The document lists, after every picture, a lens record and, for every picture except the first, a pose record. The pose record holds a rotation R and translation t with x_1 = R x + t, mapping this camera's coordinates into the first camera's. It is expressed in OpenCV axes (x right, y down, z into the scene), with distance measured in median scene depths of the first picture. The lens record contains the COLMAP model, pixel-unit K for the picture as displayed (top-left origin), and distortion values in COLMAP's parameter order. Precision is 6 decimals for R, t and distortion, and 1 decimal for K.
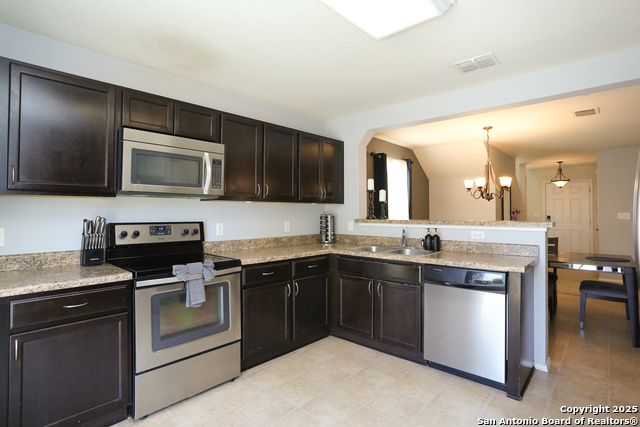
lens RADIAL K [[330.3, 0, 310.2], [0, 330.3, 206.0], [0, 0, 1]] dist [-0.044182, 0.006277]
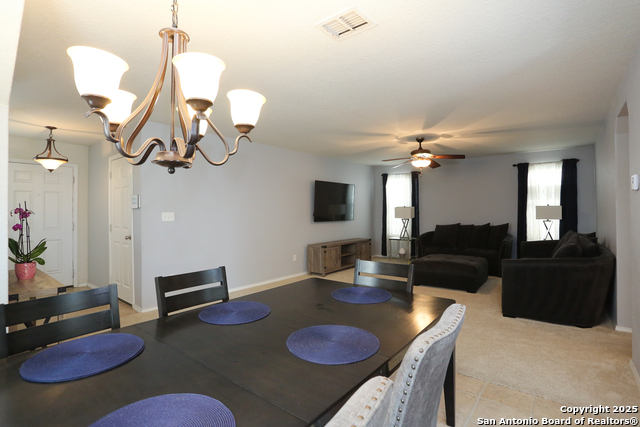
lens RADIAL K [[314.8, 0, 319.0], [0, 314.8, 210.2], [0, 0, 1]] dist [-0.022365, 0.002720]
pose [[-0.035065, 0.001179, 0.999384, 0.495228], [-0.011741, 0.999930, -0.001591, 0.025527], [-0.999316, -0.011790, -0.035049, 1.343940]]
